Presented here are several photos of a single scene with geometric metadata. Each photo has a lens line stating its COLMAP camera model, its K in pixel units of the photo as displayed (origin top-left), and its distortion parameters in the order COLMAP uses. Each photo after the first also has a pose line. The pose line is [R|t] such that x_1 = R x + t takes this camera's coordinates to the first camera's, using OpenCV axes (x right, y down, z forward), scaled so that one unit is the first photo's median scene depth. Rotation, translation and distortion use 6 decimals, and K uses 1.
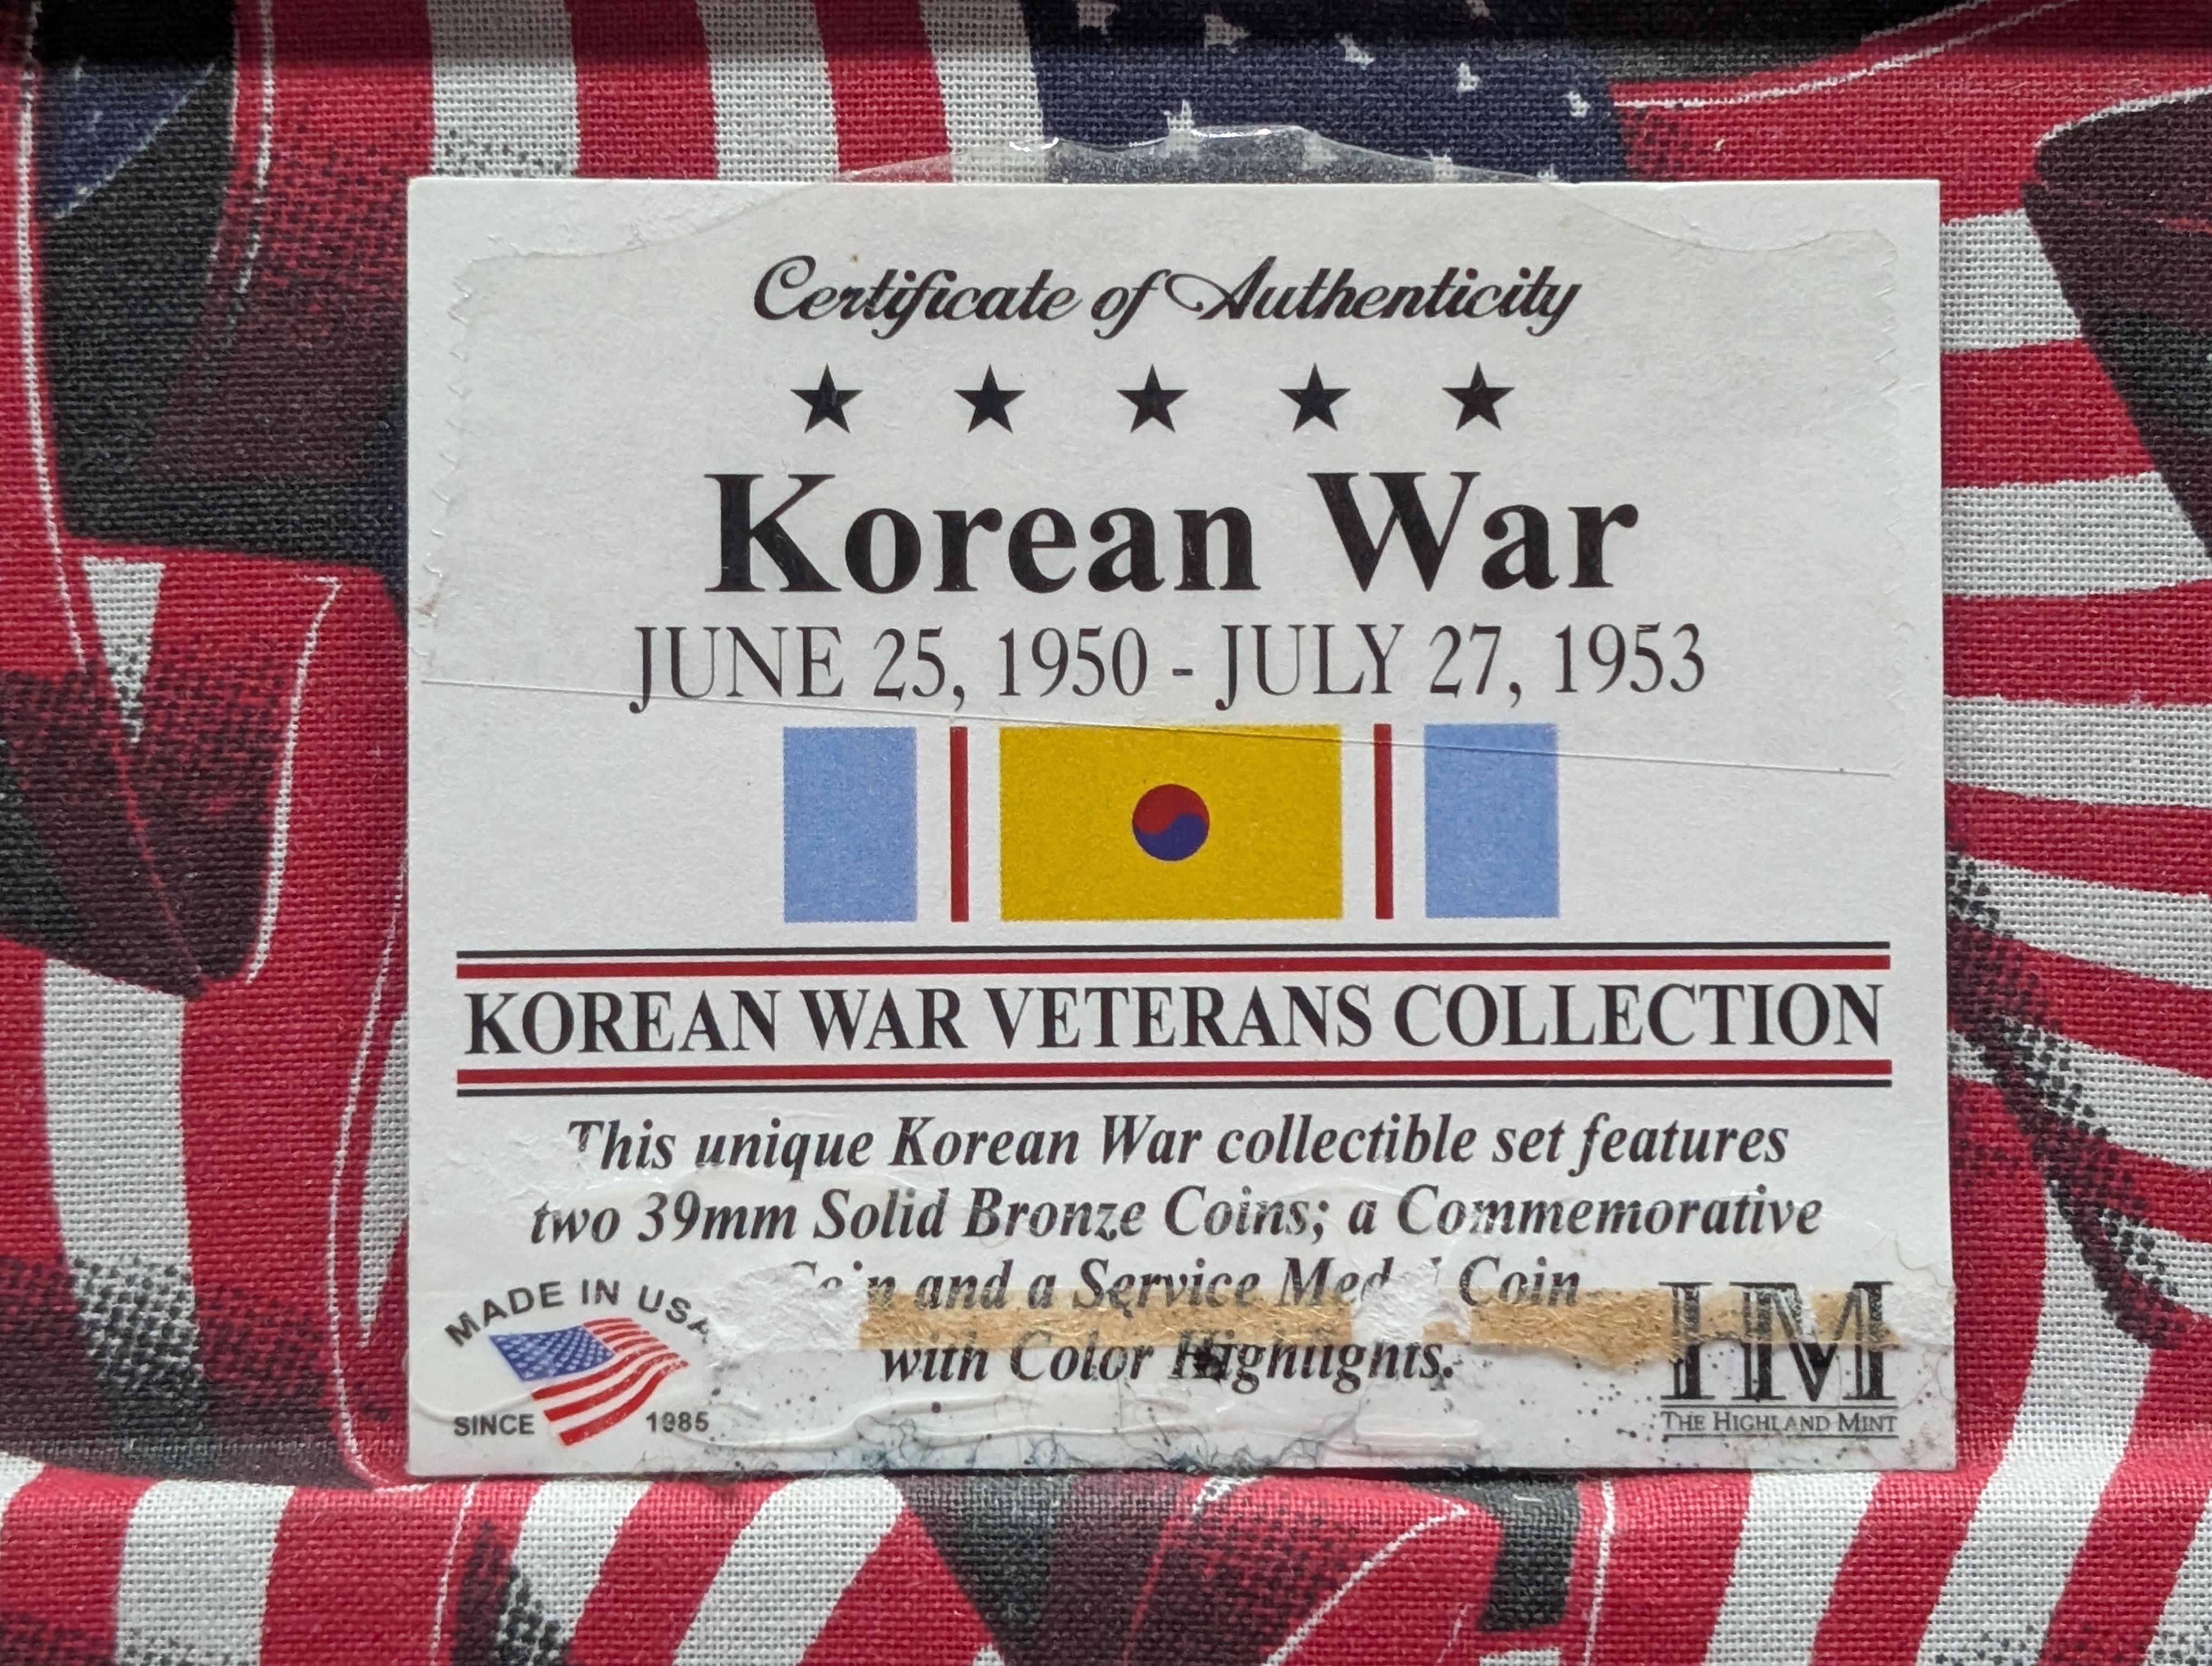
lens RADIAL K [[4581.1, 0, 1051.0], [0, 4581.1, 810.7], [0, 0, 1]] dist [0.138728, 0.000000]
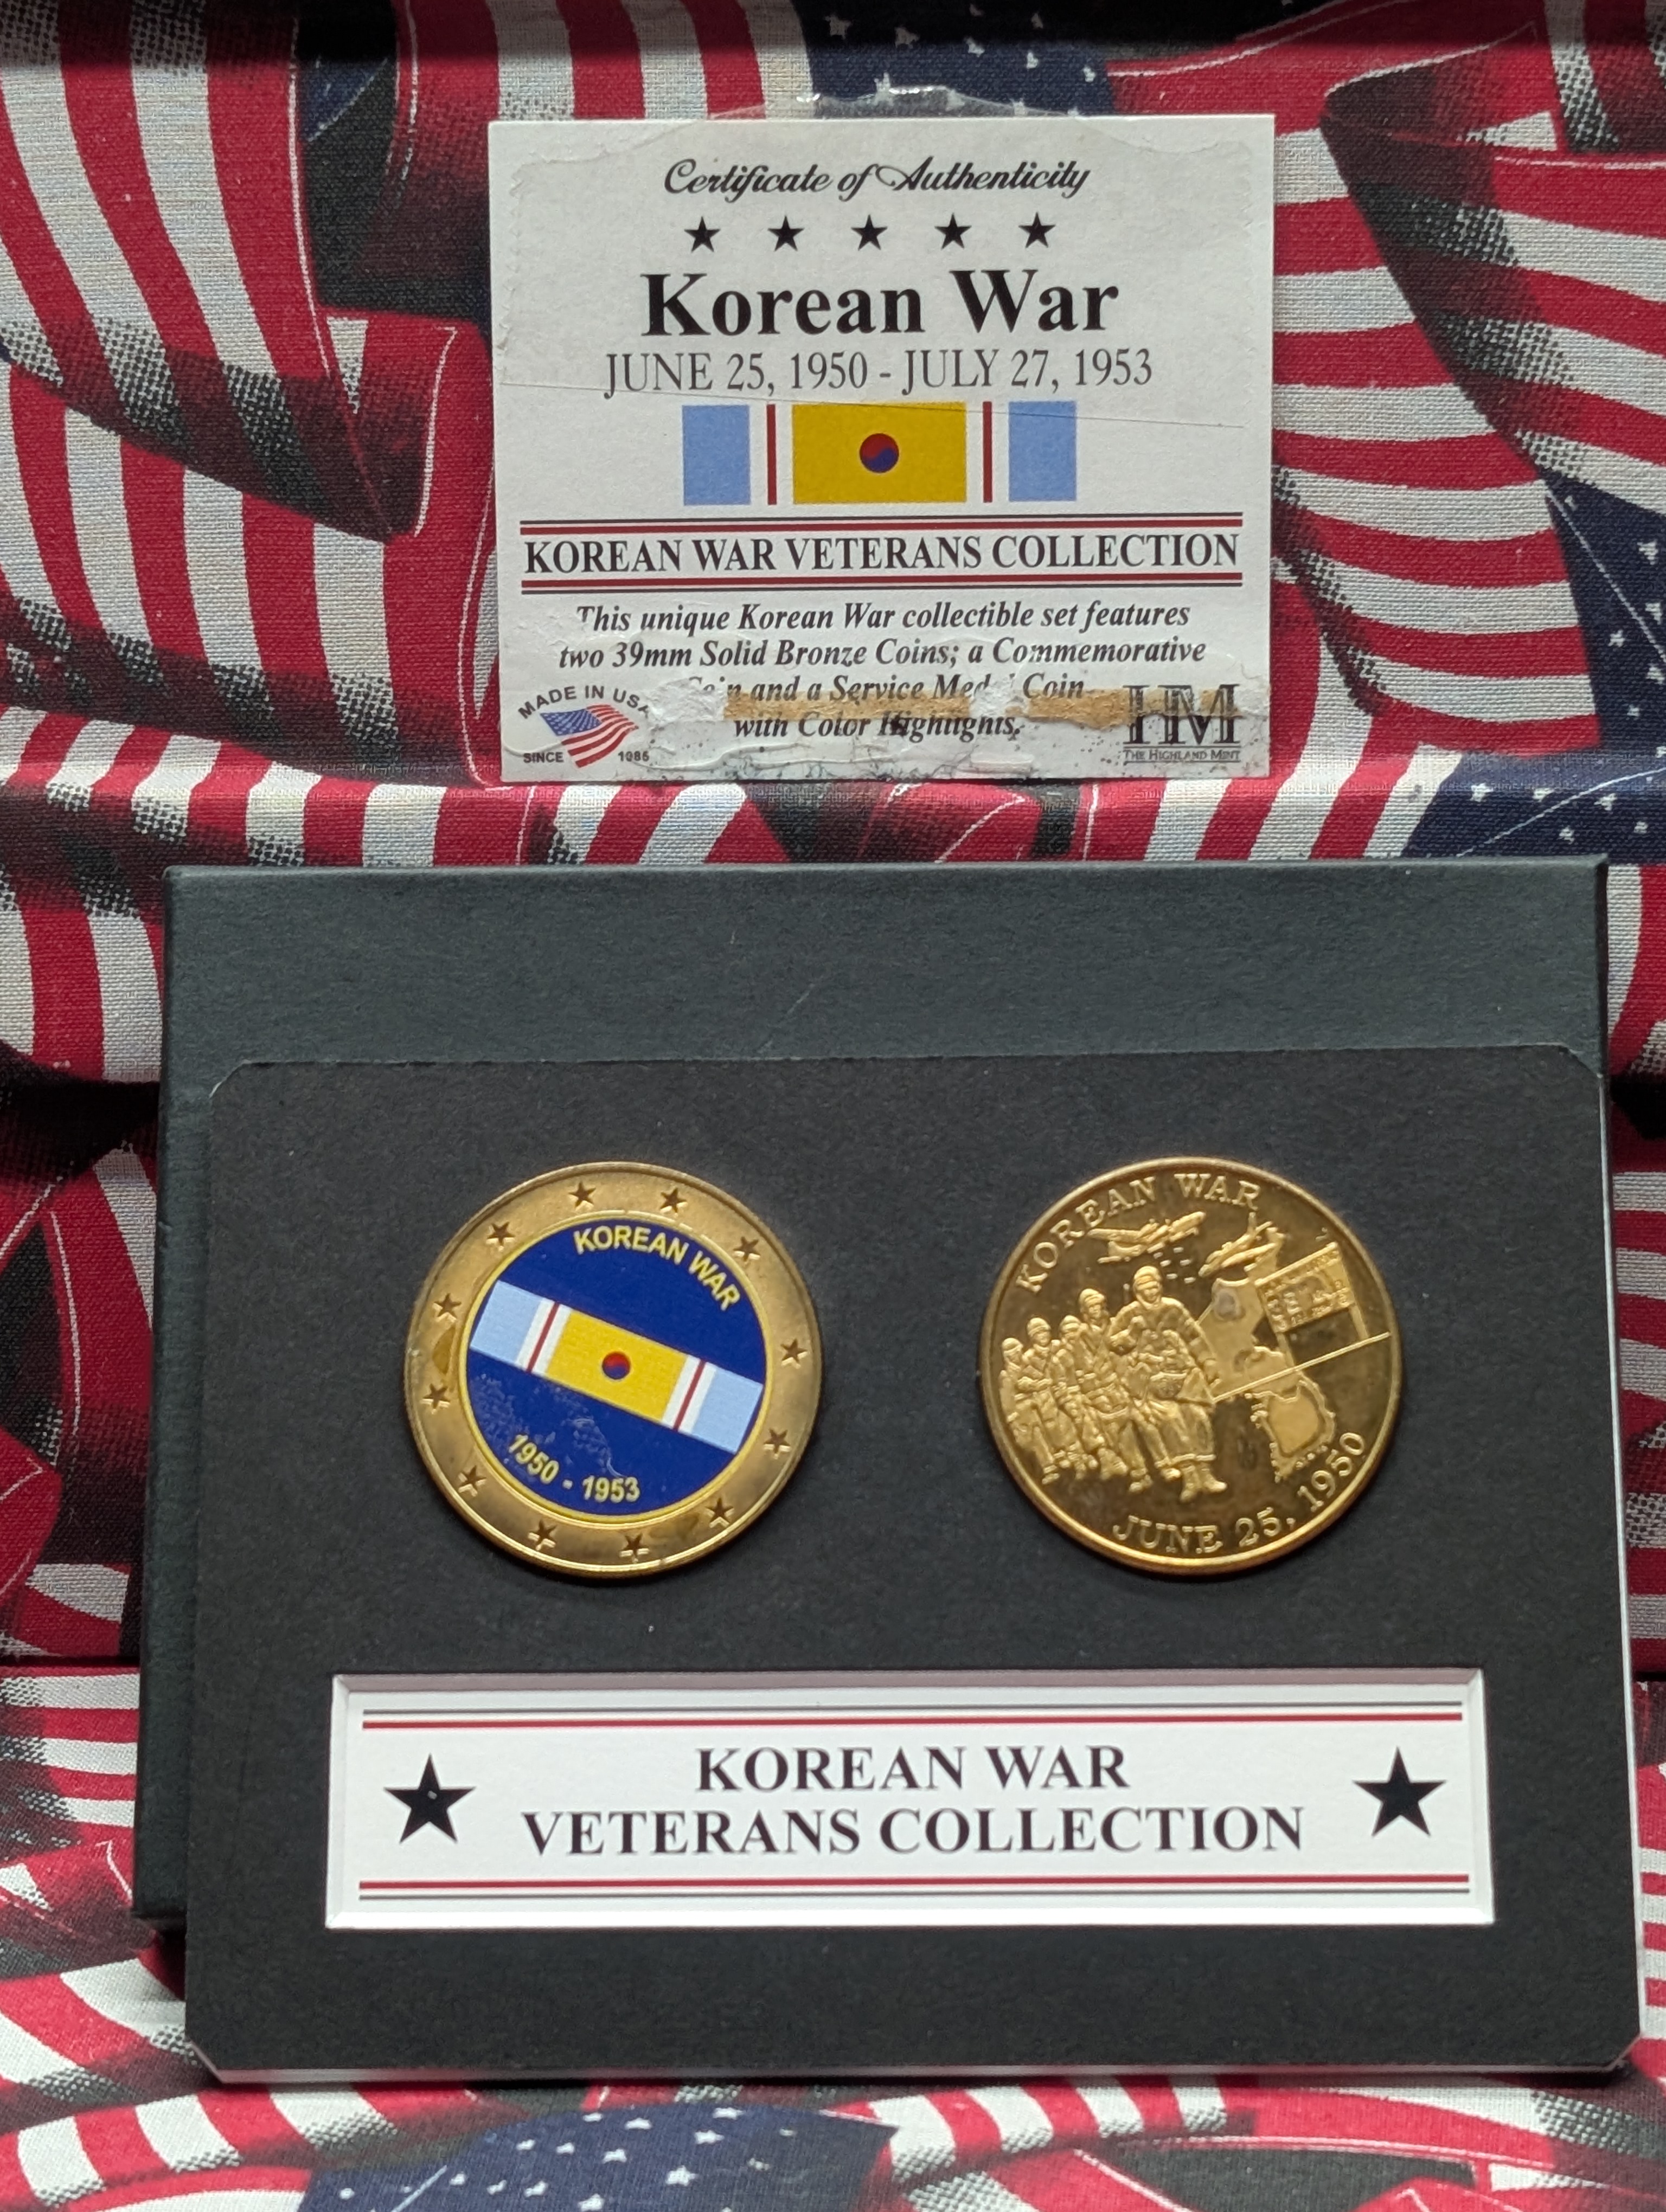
lens RADIAL K [[4581.1, 0, 809.2], [0, 4581.1, 1107.5], [0, 0, 1]] dist [0.138728, 0.000000]
pose [[0.999169, 0.001953, -0.040701, 0.077000], [0.005767, 0.982019, 0.188694, -0.094013], [0.040338, -0.188772, 0.981192, -0.991250]]
